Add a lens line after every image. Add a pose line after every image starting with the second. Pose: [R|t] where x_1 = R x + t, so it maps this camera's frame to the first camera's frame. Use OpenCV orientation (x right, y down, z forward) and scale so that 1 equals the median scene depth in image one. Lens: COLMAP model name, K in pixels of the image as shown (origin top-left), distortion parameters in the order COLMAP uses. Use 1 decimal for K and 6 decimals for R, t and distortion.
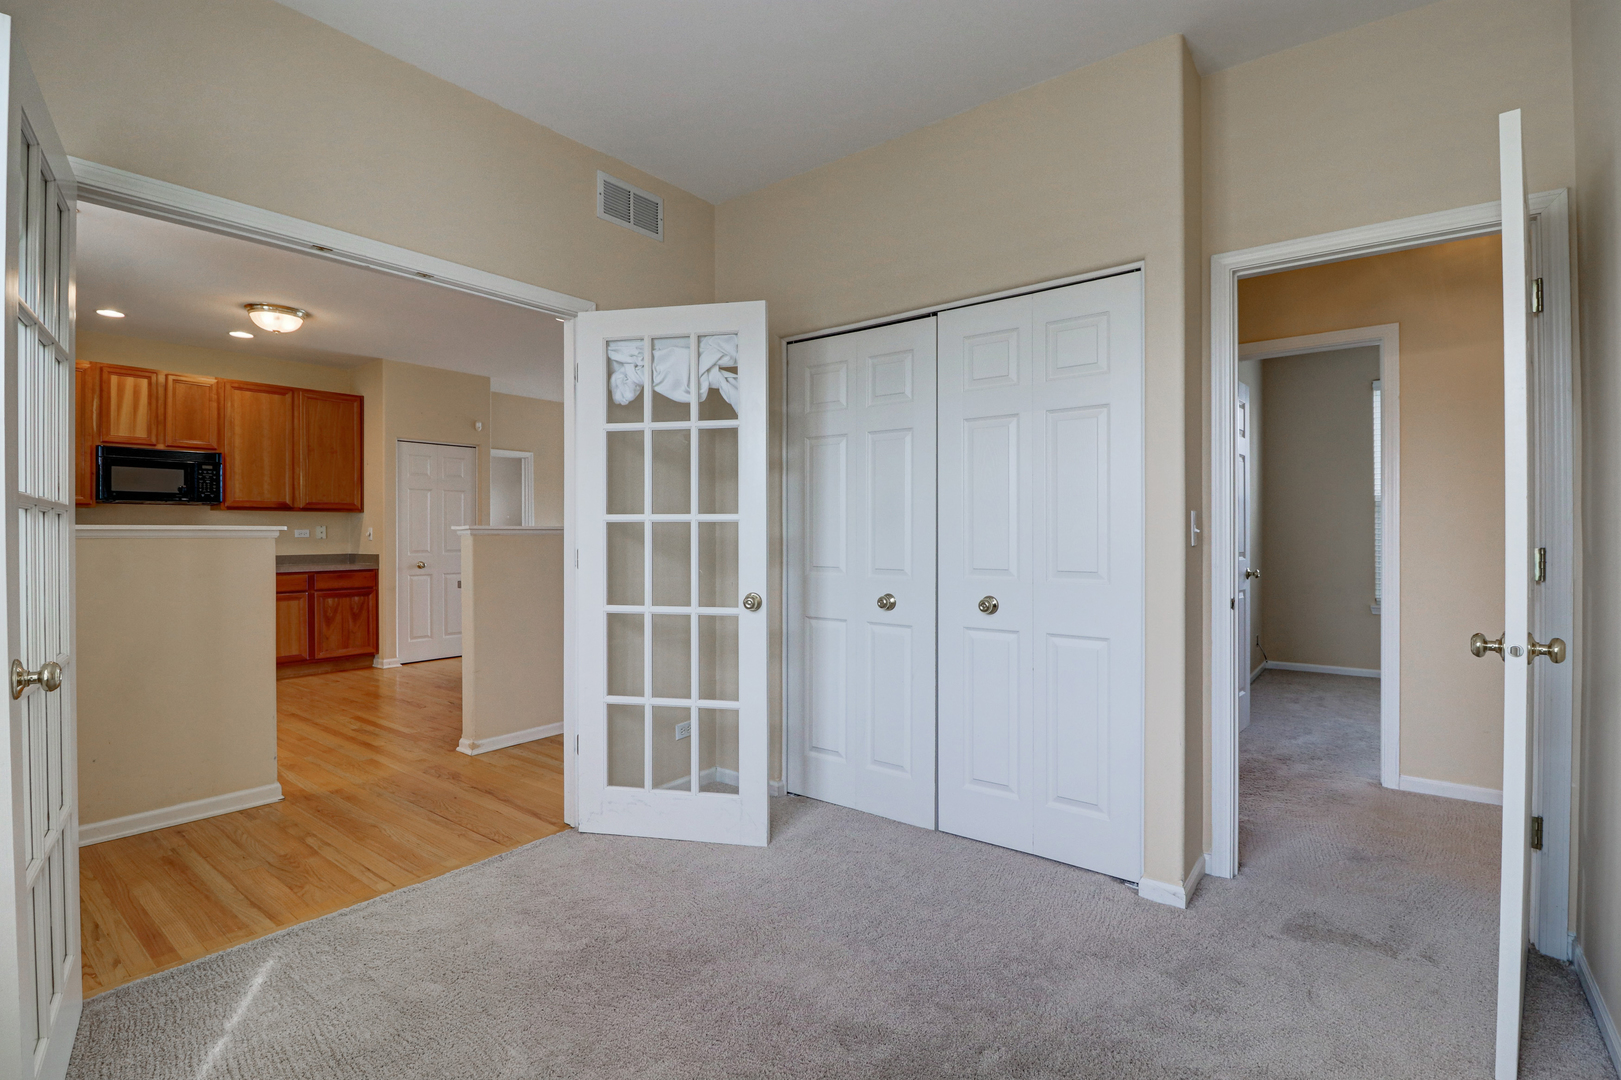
lens RADIAL K [[754.6, 0, 807.1], [0, 754.6, 534.0], [0, 0, 1]] dist [0.003043, -0.014984]
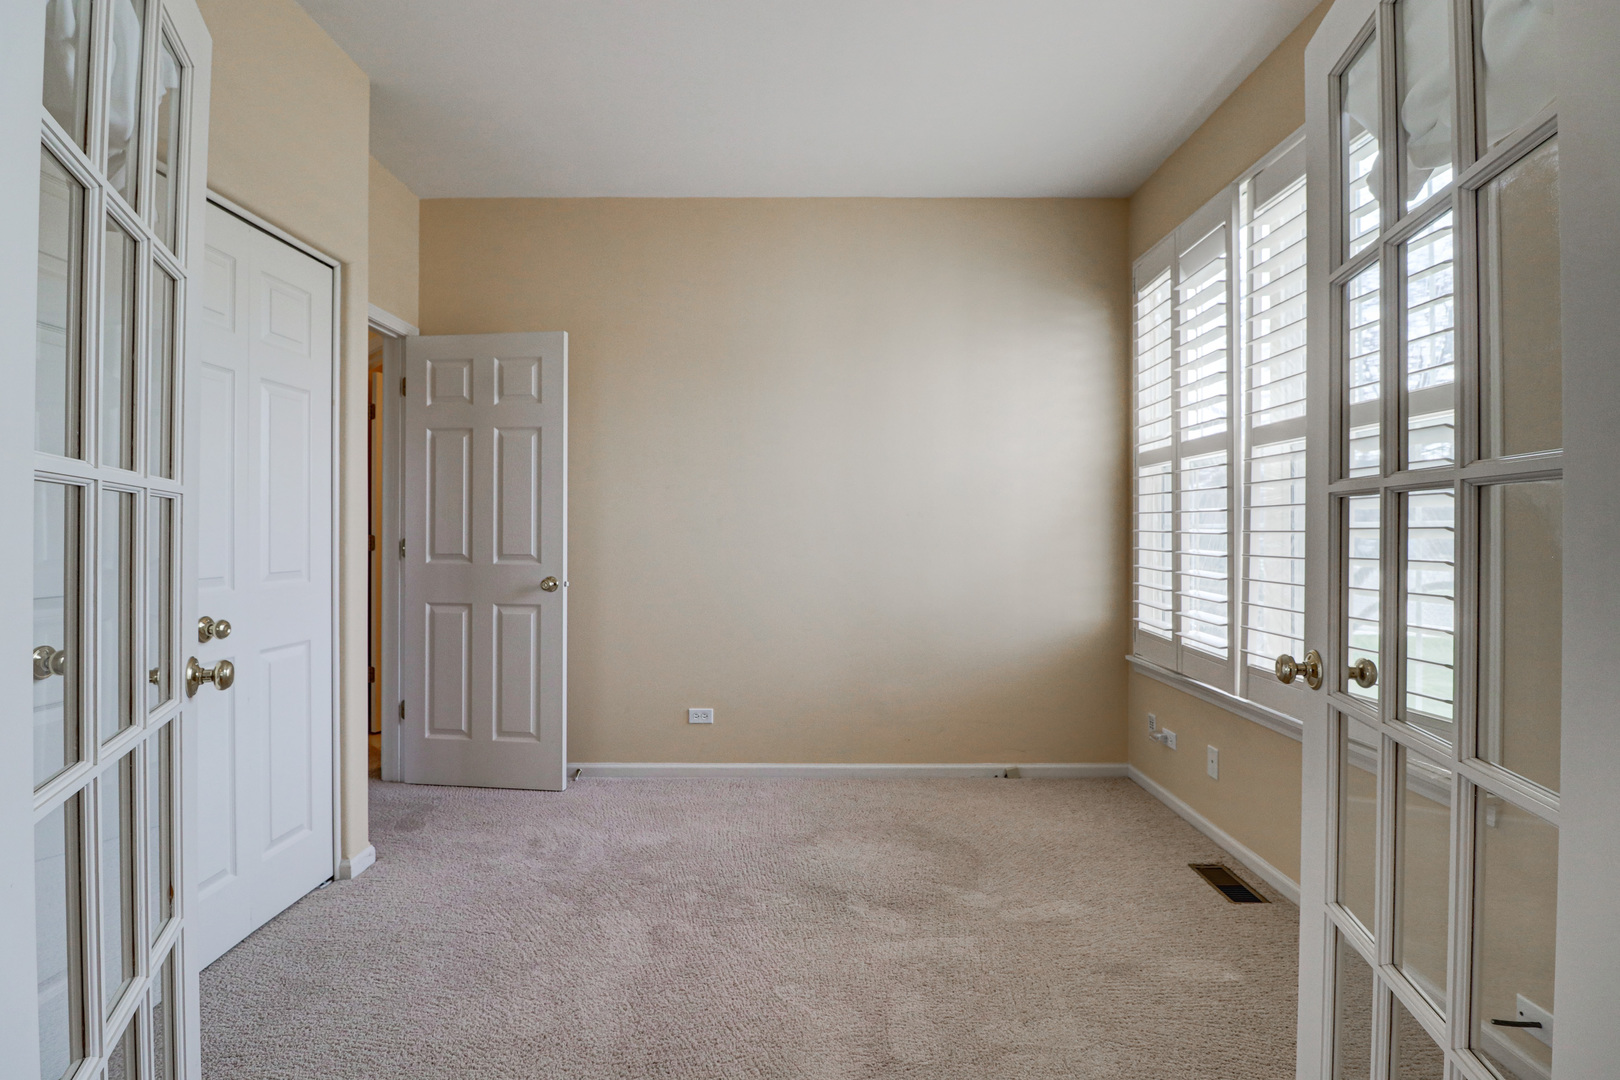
lens RADIAL K [[759.1, 0, 804.6], [0, 759.1, 525.5], [0, 0, 1]] dist [0.001838, -0.013847]
pose [[-0.616191, 0.007251, 0.787564, -0.293867], [0.002452, 0.999970, -0.007288, 0.001395], [-0.787593, -0.002560, -0.616190, 0.442616]]
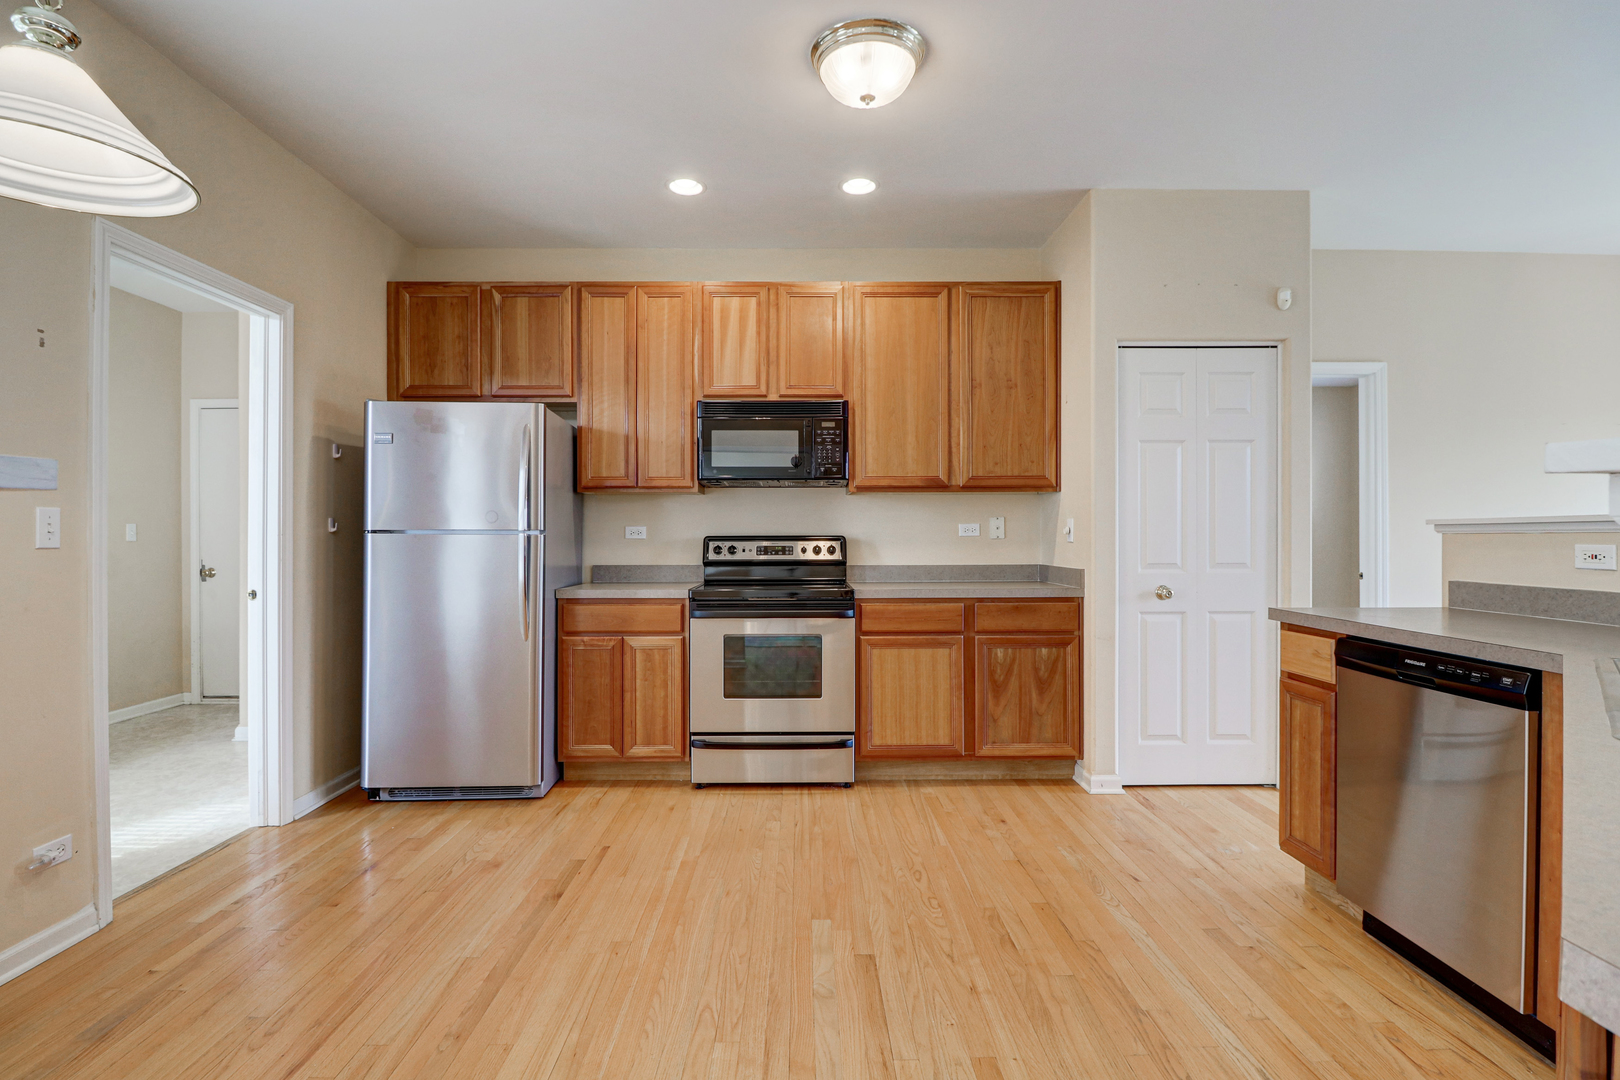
lens RADIAL K [[754.1, 0, 806.6], [0, 754.1, 534.0], [0, 0, 1]] dist [0.003043, -0.014984]
pose [[0.623413, 0.002889, -0.781888, -0.297602], [-0.001389, 0.999996, 0.002586, 0.001358], [0.781892, -0.000526, 0.623414, 0.558561]]
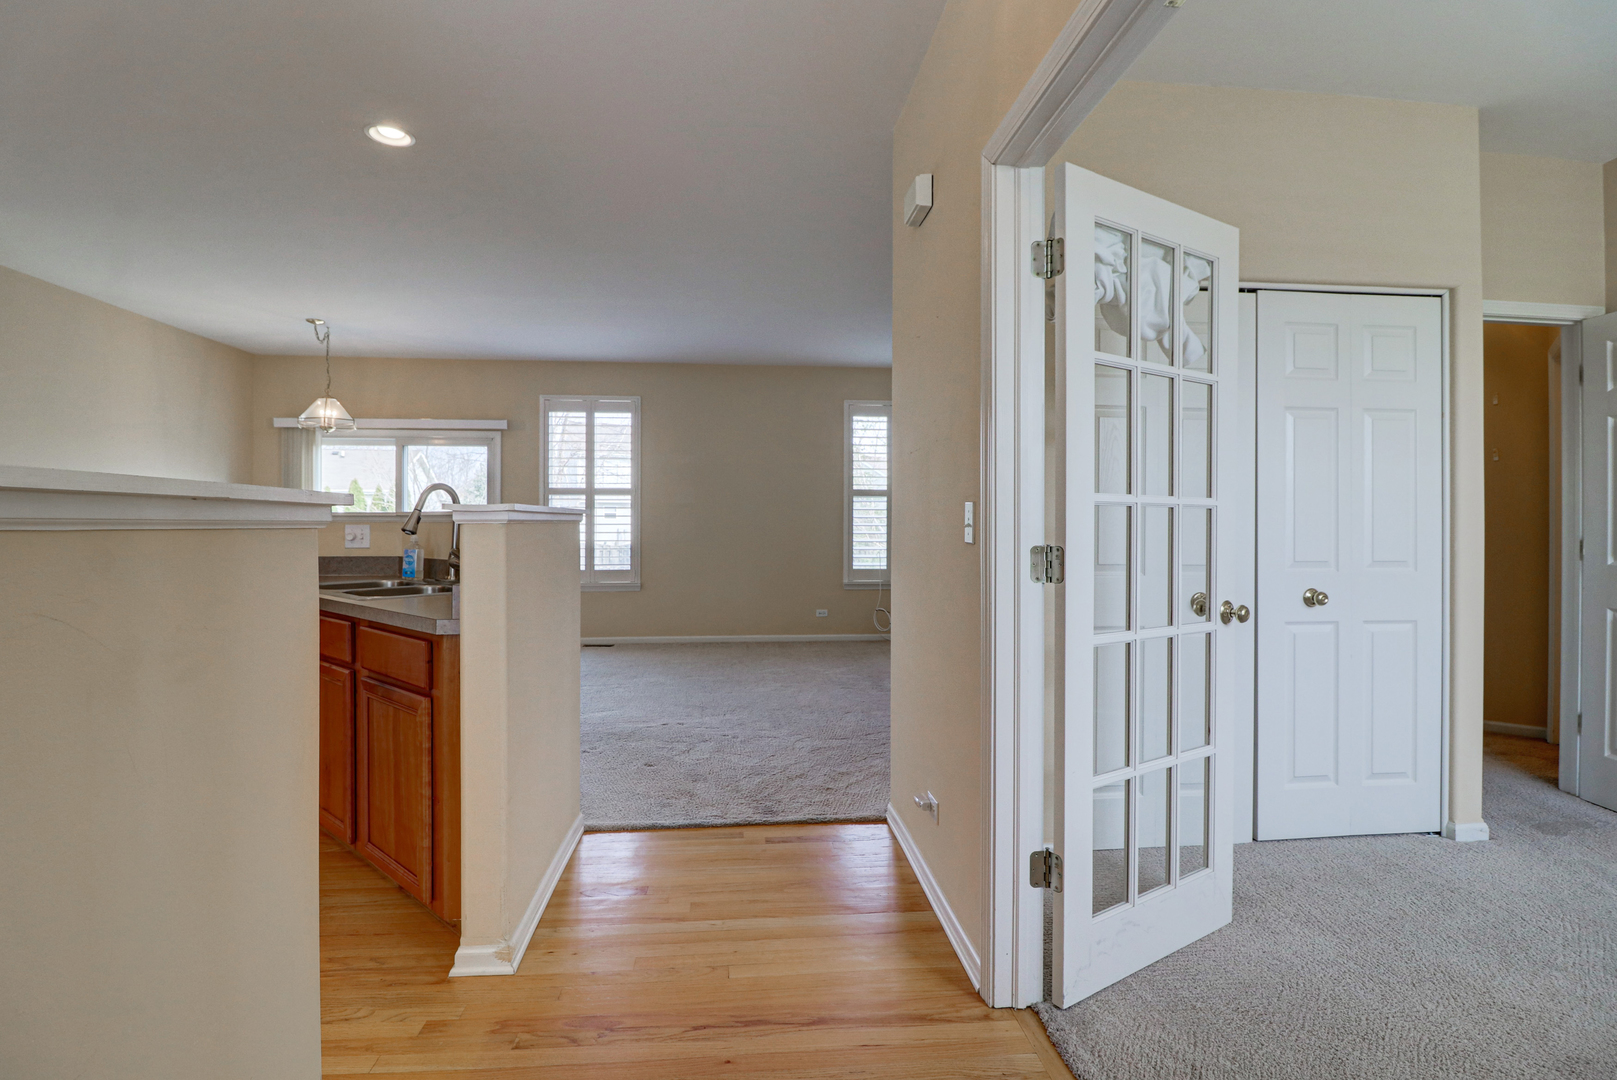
lens RADIAL K [[757.7, 0, 803.1], [0, 757.7, 525.5], [0, 0, 1]] dist [0.001838, -0.013847]
pose [[0.725949, 0.004685, 0.687733, -0.412258], [-0.005191, 0.999986, -0.001333, 0.001725], [-0.687729, -0.002603, 0.725962, 0.328902]]
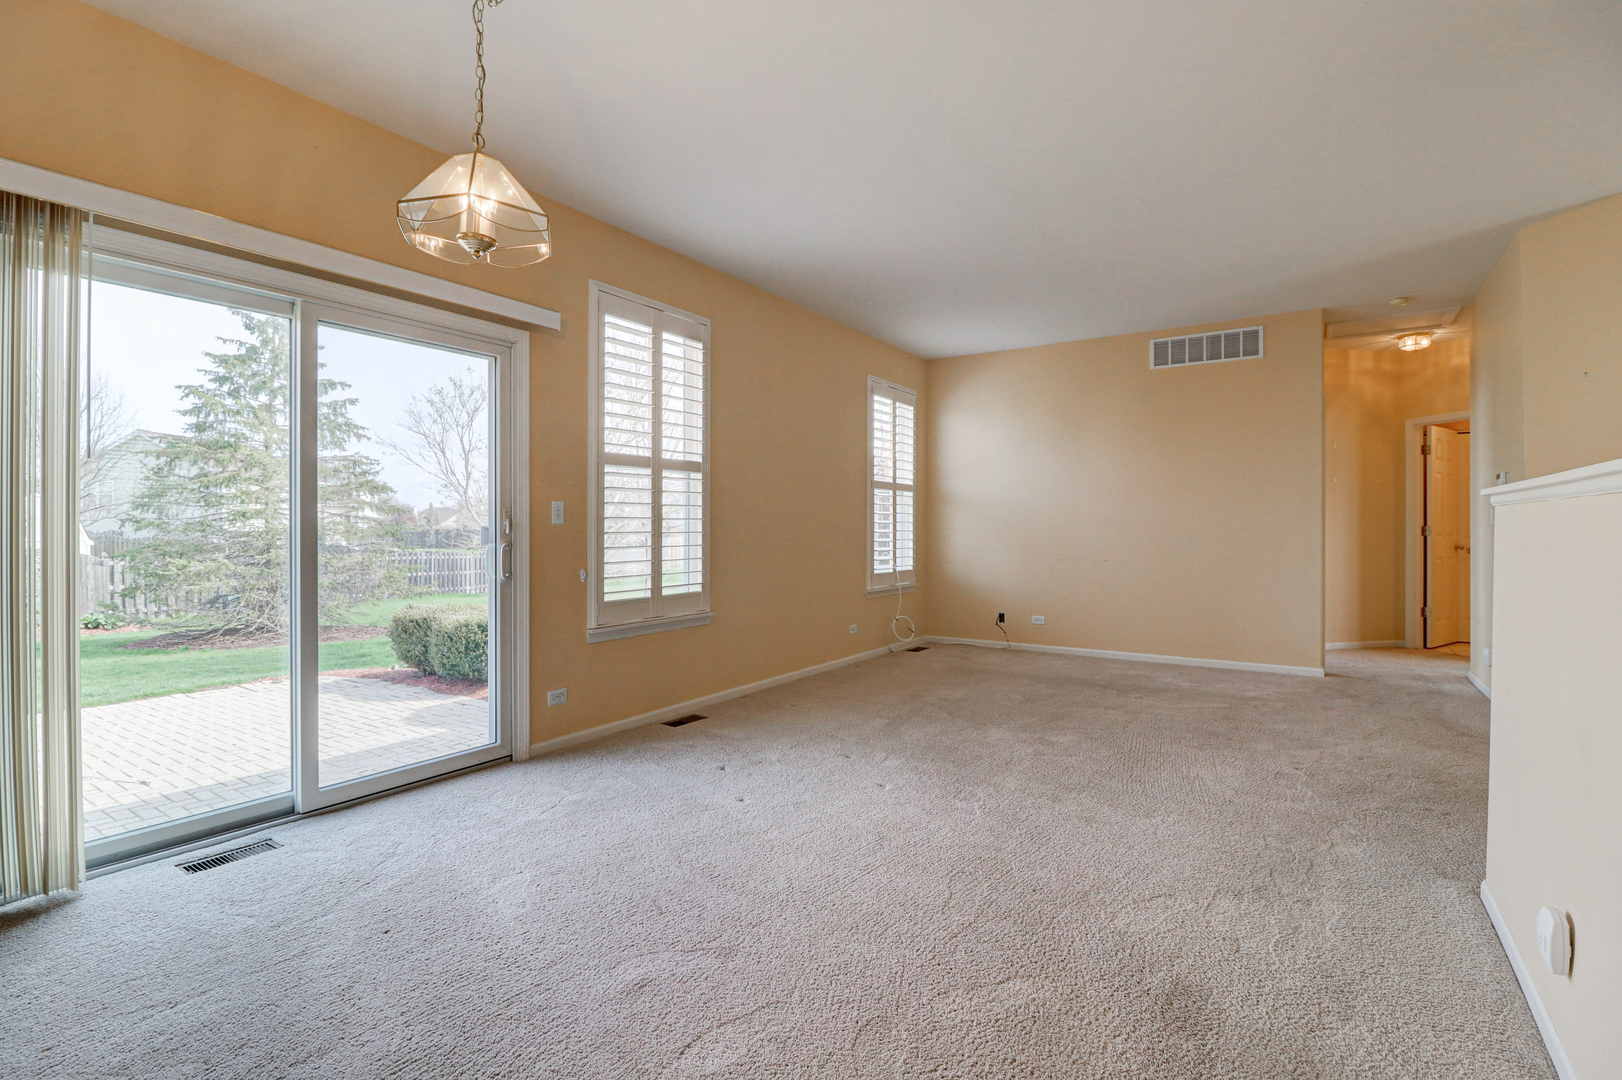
lens RADIAL K [[760.1, 0, 805.6], [0, 760.1, 525.5], [0, 0, 1]] dist [0.001838, -0.013847]
pose [[-0.073202, 0.006690, 0.997295, -0.546569], [0.000064, 0.999978, -0.006704, 0.010496], [-0.997317, -0.000427, -0.073200, 1.311442]]
